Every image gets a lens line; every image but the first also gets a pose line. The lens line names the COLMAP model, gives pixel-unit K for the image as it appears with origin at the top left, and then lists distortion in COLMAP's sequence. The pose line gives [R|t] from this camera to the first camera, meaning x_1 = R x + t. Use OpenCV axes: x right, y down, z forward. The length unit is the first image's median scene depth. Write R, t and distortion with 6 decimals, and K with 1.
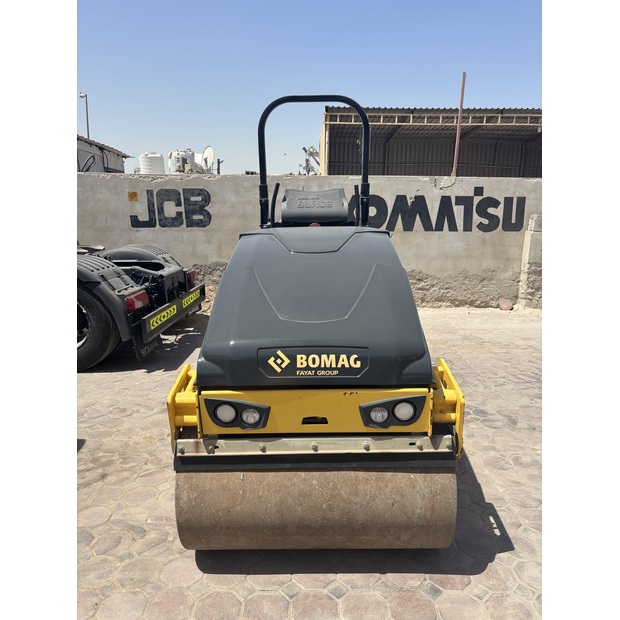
lens RADIAL K [[470.2, 0, 307.8], [0, 470.2, 311.3], [0, 0, 1]] dist [0.044869, -0.053697]
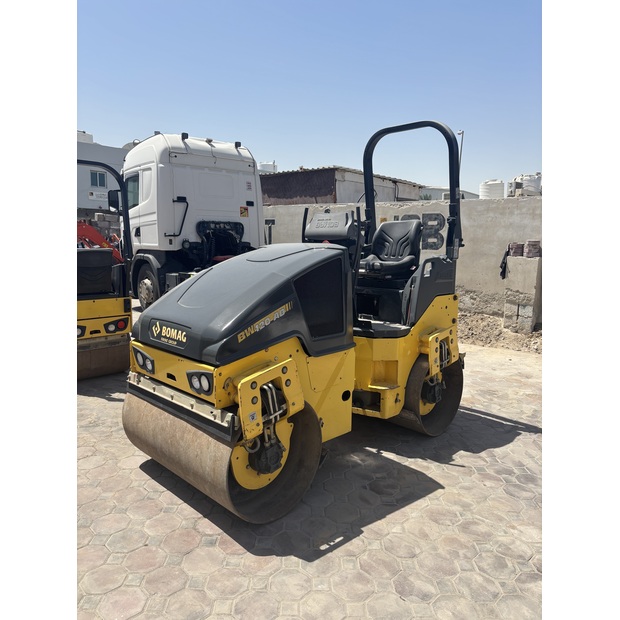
lens RADIAL K [[470.2, 0, 309.0], [0, 470.2, 305.5], [0, 0, 1]] dist [0.044869, -0.053697]
pose [[0.716894, 0.112656, -0.688020, 1.212828], [-0.157691, 0.987485, -0.002619, -0.033962], [0.679115, 0.110372, 0.725687, 0.241070]]
